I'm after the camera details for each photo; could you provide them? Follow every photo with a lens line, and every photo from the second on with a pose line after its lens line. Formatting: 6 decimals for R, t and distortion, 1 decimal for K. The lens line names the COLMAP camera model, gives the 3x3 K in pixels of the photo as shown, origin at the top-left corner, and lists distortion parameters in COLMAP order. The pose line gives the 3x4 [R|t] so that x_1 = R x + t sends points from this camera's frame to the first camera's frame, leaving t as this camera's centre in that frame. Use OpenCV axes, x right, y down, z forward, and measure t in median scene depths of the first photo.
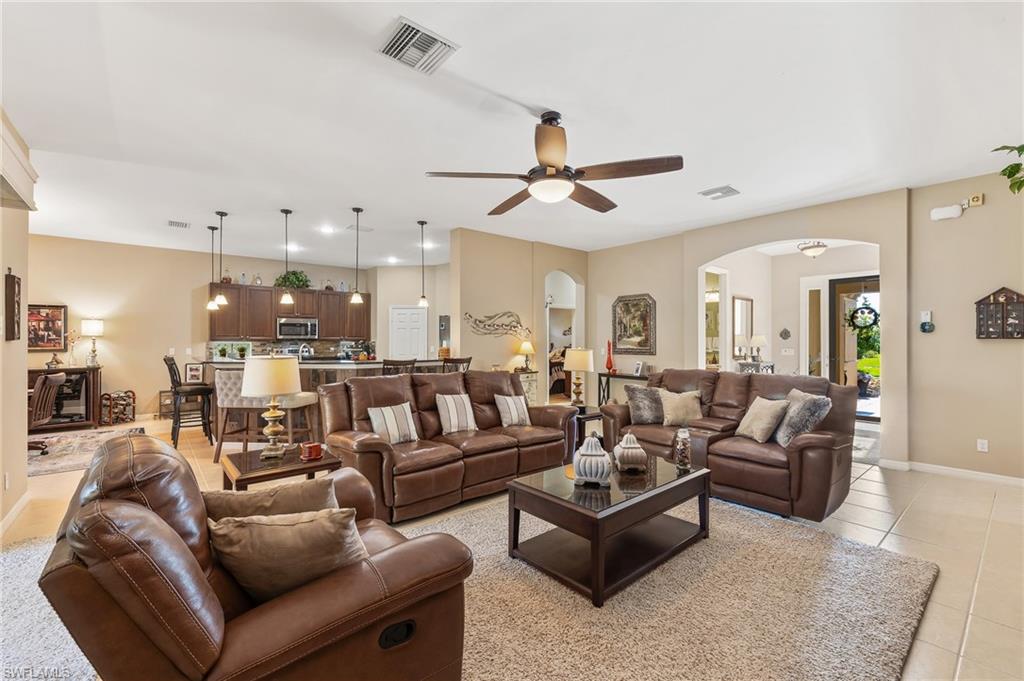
lens RADIAL K [[433.8, 0, 512.2], [0, 433.8, 342.4], [0, 0, 1]] dist [-0.001403, -0.000217]
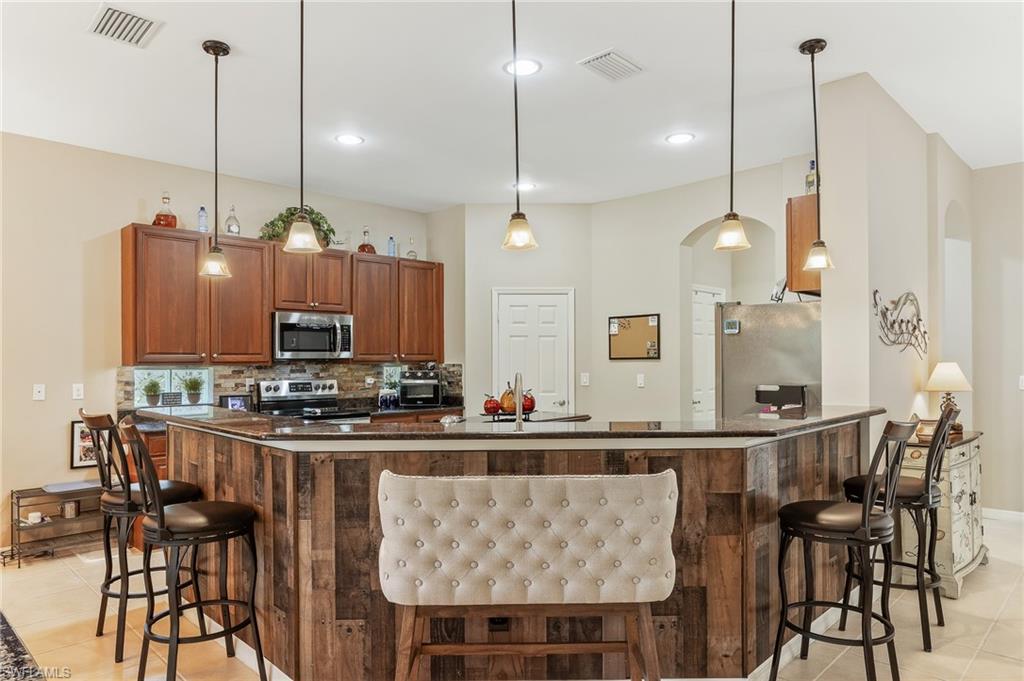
lens RADIAL K [[652.5, 0, 511.6], [0, 652.5, 359.5], [0, 0, 1]] dist [-0.021341, -0.000103]
pose [[0.995900, -0.005359, 0.090301, -0.368114], [0.005813, 0.999972, -0.004765, -0.003565], [-0.090273, 0.005271, 0.995903, 0.331117]]
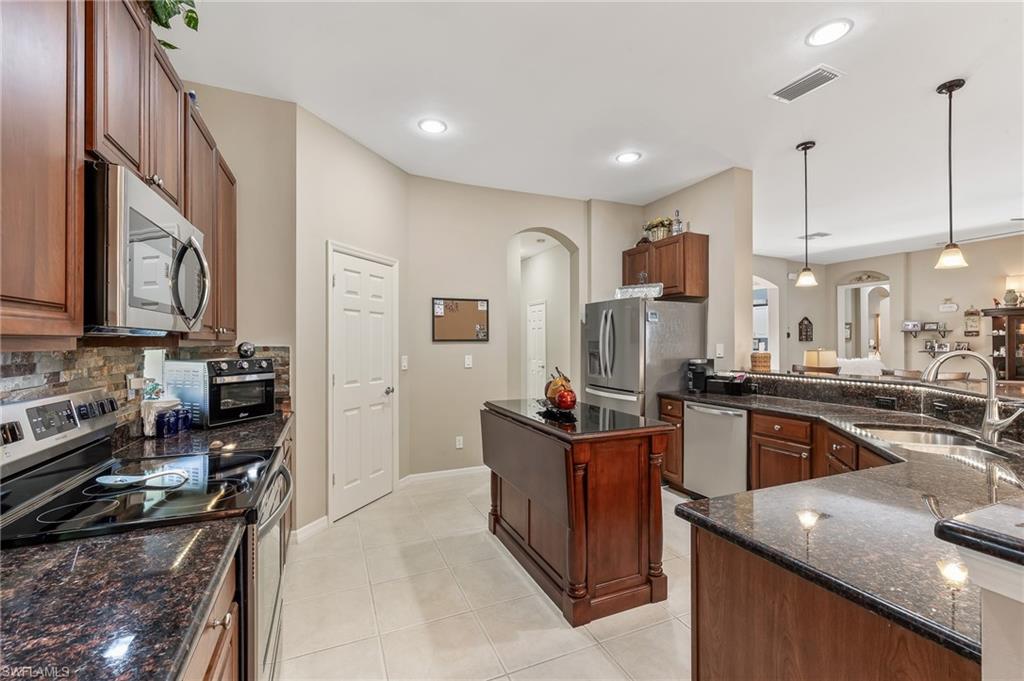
lens RADIAL K [[433.8, 0, 512.2], [0, 433.8, 342.4], [0, 0, 1]] dist [-0.001403, -0.000217]
pose [[0.295023, -0.001514, 0.955489, -0.635748], [0.004097, 0.999992, 0.000319, -0.005123], [-0.955481, 0.003820, 0.295027, 0.858978]]
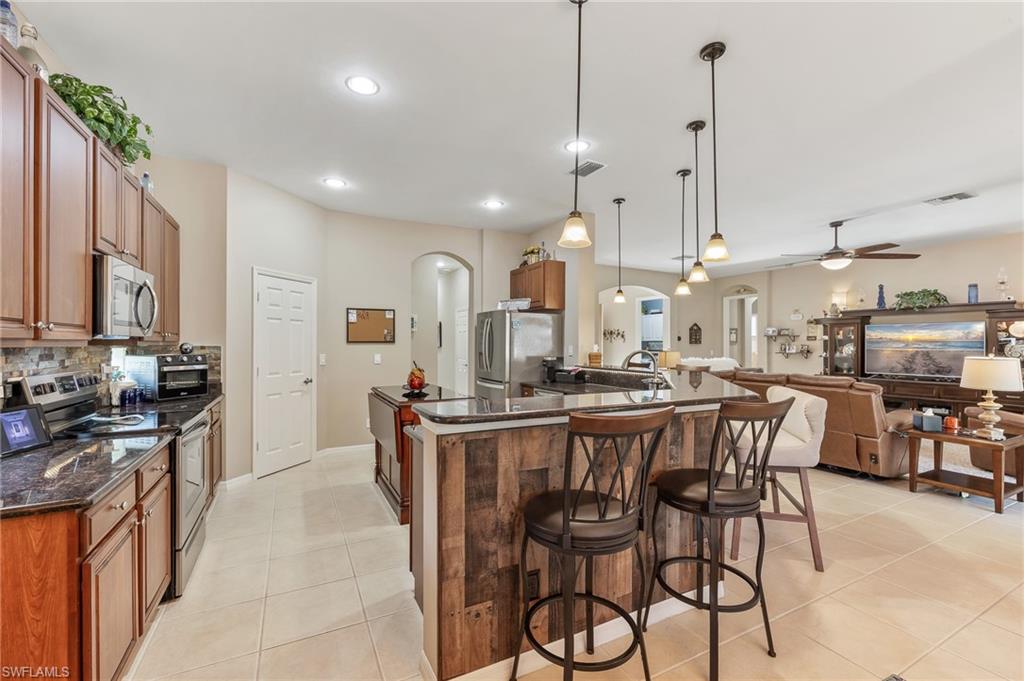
lens RADIAL K [[433.8, 0, 512.2], [0, 433.8, 342.4], [0, 0, 1]] dist [-0.001403, -0.000217]
pose [[0.229088, 0.002580, 0.973402, -0.743201], [-0.000298, 0.999997, -0.002580, -0.005278], [-0.973406, 0.000300, 0.229088, 0.715506]]
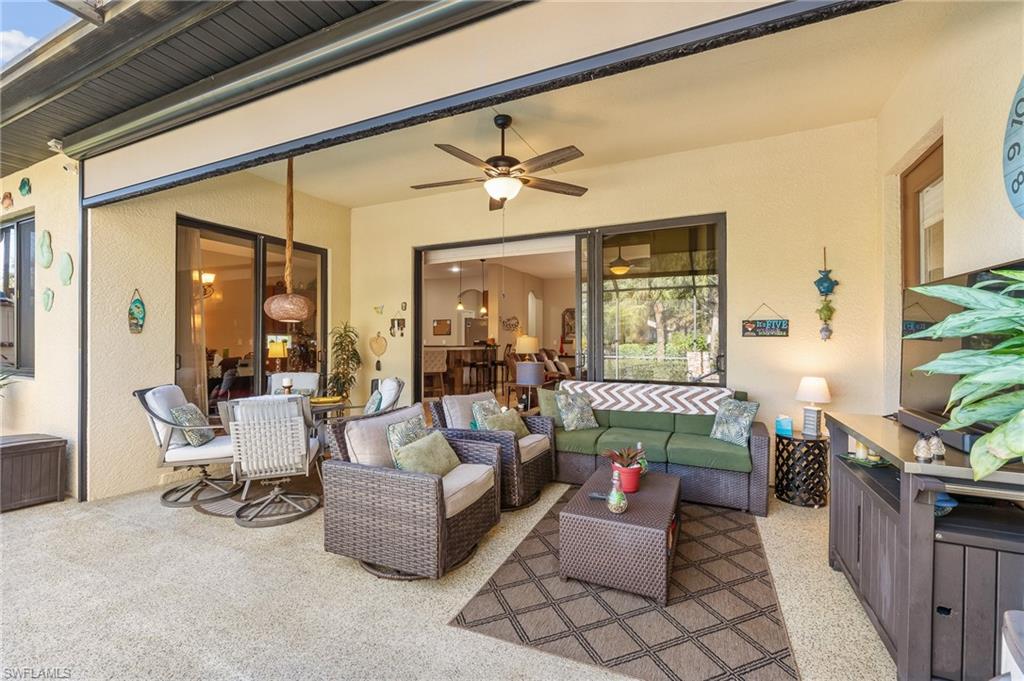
lens RADIAL K [[433.8, 0, 512.2], [0, 433.8, 342.4], [0, 0, 1]] dist [-0.001403, -0.000217]
pose [[0.911076, -0.000306, 0.412238, -0.548359], [0.000015, 1.000000, 0.000709, 0.018675], [-0.412238, -0.000640, 0.911076, -0.367002]]
